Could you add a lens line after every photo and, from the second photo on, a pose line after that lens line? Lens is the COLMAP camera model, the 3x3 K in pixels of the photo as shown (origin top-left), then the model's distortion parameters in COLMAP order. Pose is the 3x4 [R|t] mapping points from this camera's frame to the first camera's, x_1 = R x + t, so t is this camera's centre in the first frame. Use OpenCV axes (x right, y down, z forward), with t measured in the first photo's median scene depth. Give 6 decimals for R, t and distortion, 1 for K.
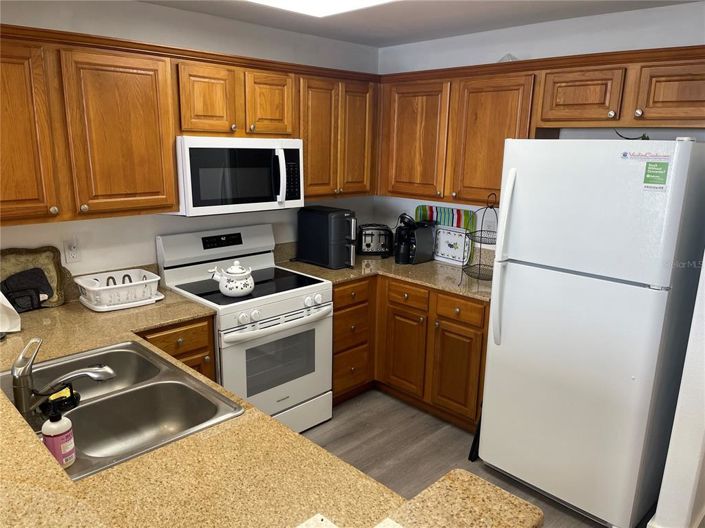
lens RADIAL K [[538.8, 0, 348.2], [0, 538.8, 268.6], [0, 0, 1]] dist [0.089886, -0.122585]
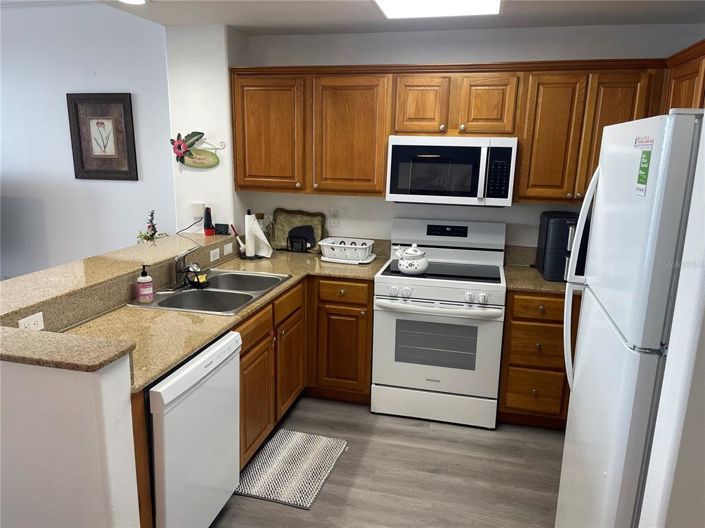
lens RADIAL K [[538.8, 0, 348.2], [0, 538.8, 268.6], [0, 0, 1]] dist [0.089886, -0.122585]
pose [[0.519947, 0.180656, -0.834876, 0.654761], [-0.211678, 0.974145, 0.078962, -0.022264], [0.827555, 0.135668, 0.544744, 0.256828]]
